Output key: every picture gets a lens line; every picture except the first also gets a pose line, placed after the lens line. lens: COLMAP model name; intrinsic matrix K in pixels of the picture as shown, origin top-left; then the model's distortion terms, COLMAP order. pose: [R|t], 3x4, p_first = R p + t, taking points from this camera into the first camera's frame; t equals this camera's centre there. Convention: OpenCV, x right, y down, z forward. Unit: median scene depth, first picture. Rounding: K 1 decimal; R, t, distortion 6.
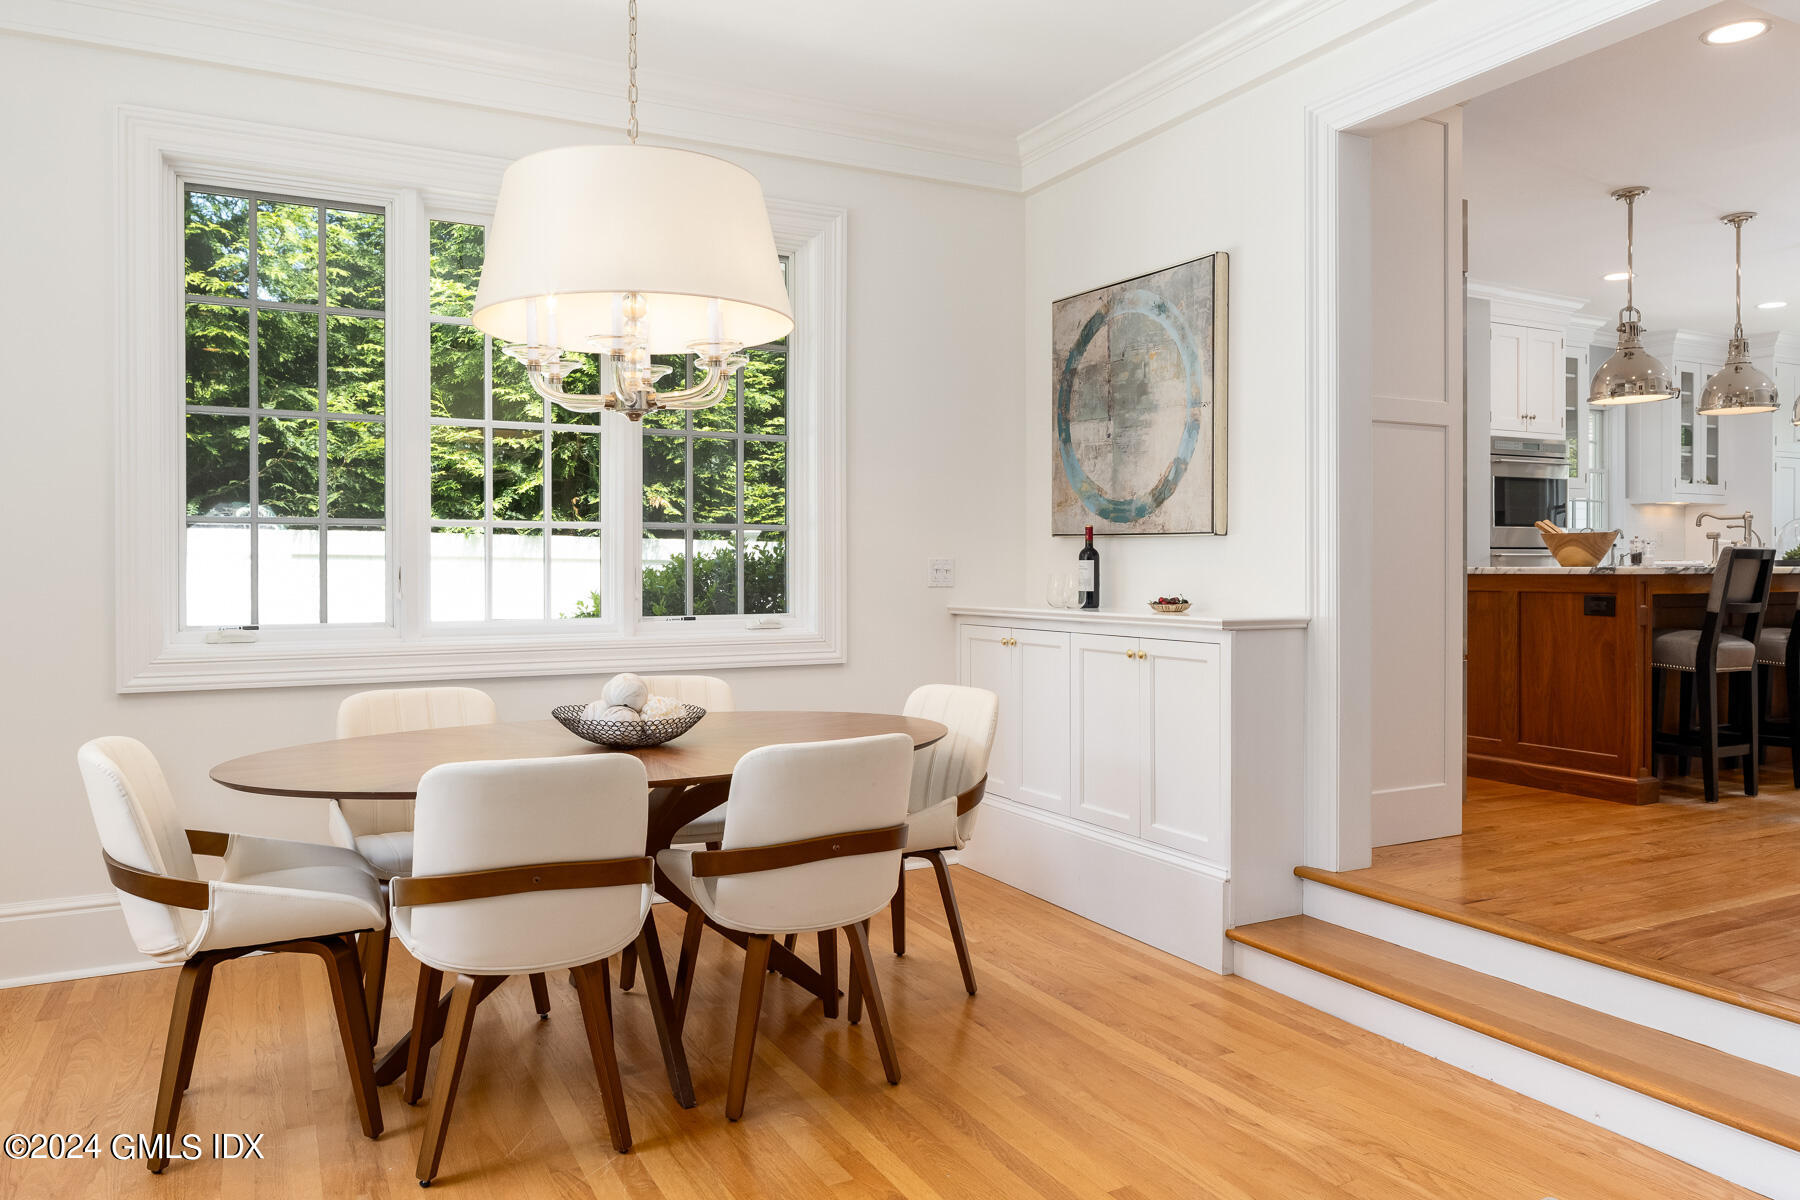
lens RADIAL K [[1225.6, 0, 895.6], [0, 1225.6, 583.6], [0, 0, 1]] dist [-0.005621, -0.002008]
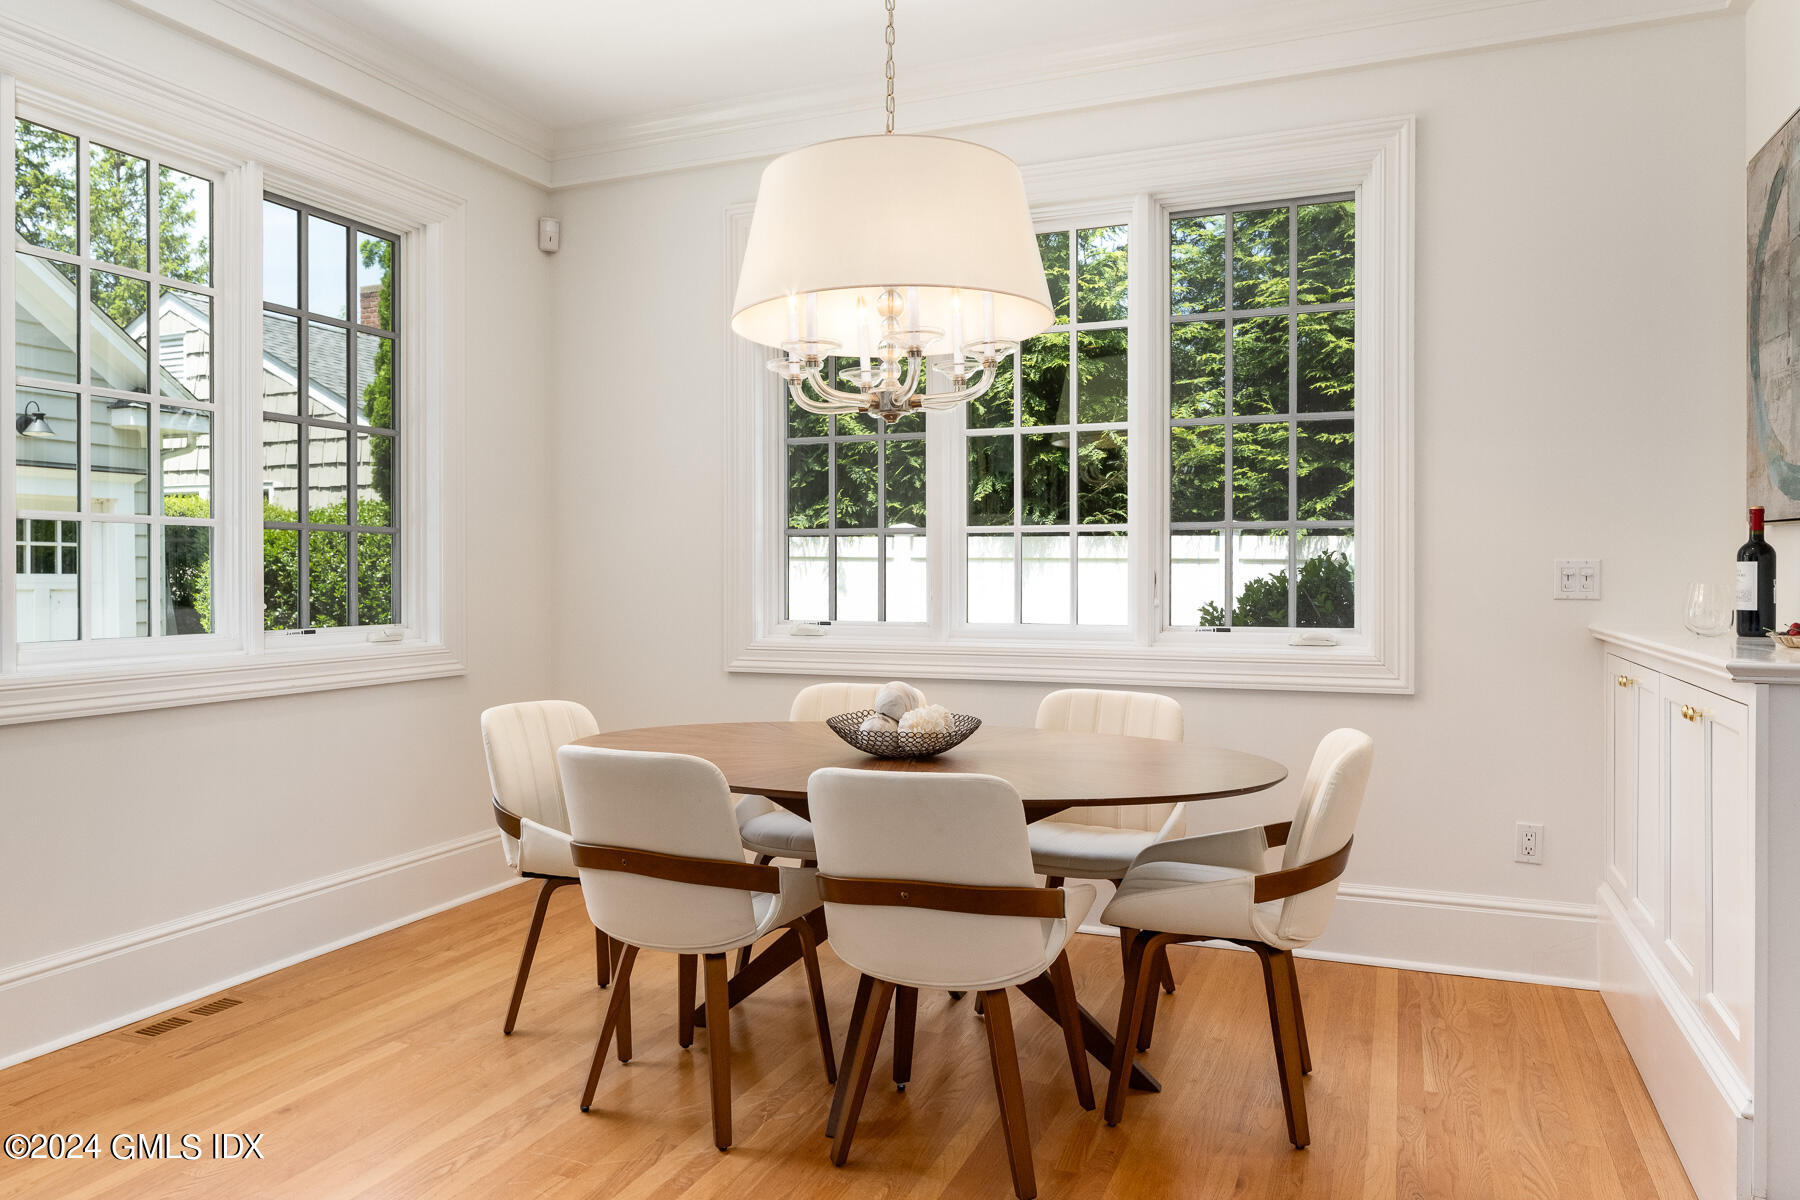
lens RADIAL K [[1225.6, 0, 892.6], [0, 1225.6, 586.7], [0, 0, 1]] dist [-0.005621, -0.002008]
pose [[0.640886, 0.010748, -0.767561, 0.365094], [-0.010357, 0.999932, 0.005354, -0.004969], [0.767566, 0.004518, 0.640954, 0.259245]]
